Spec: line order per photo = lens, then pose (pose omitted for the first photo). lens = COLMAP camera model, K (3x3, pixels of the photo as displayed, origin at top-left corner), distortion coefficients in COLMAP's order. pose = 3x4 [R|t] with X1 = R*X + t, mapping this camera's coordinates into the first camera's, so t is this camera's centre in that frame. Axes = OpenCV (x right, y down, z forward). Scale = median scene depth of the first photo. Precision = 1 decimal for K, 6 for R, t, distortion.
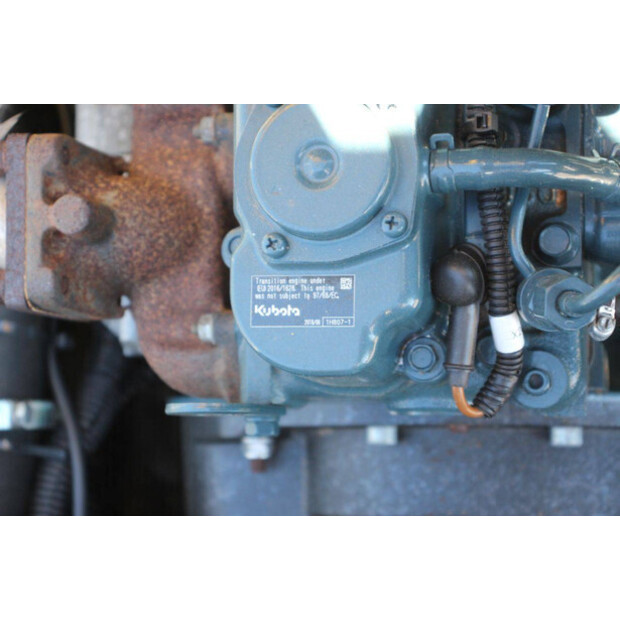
lens RADIAL K [[1456.1, 0, 310.0], [0, 1456.1, 310.0], [0, 0, 1]] dist [0.375688, 0.343109]
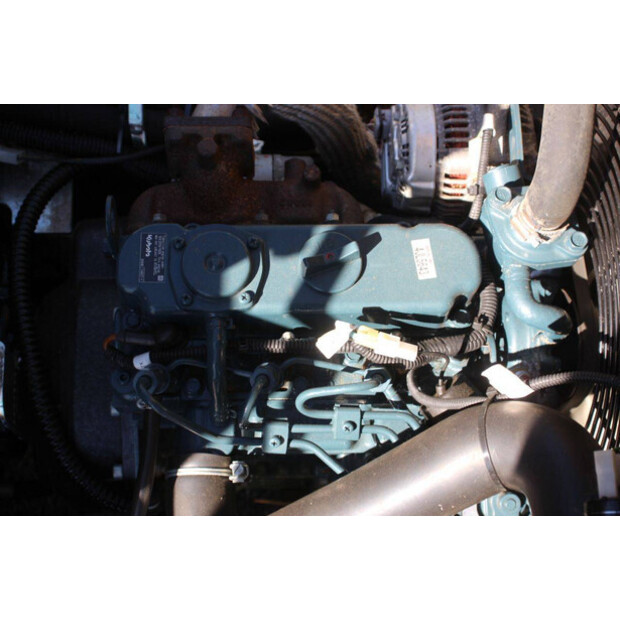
lens RADIAL K [[1050.4, 0, 310.0], [0, 1050.4, 310.0], [0, 0, 1]] dist [0.052364, 0.030579]
pose [[0.009699, 0.998991, -0.043858, 0.134136], [-0.998326, 0.012175, 0.056545, -0.306327], [0.057022, 0.043236, 0.997436, -0.452114]]
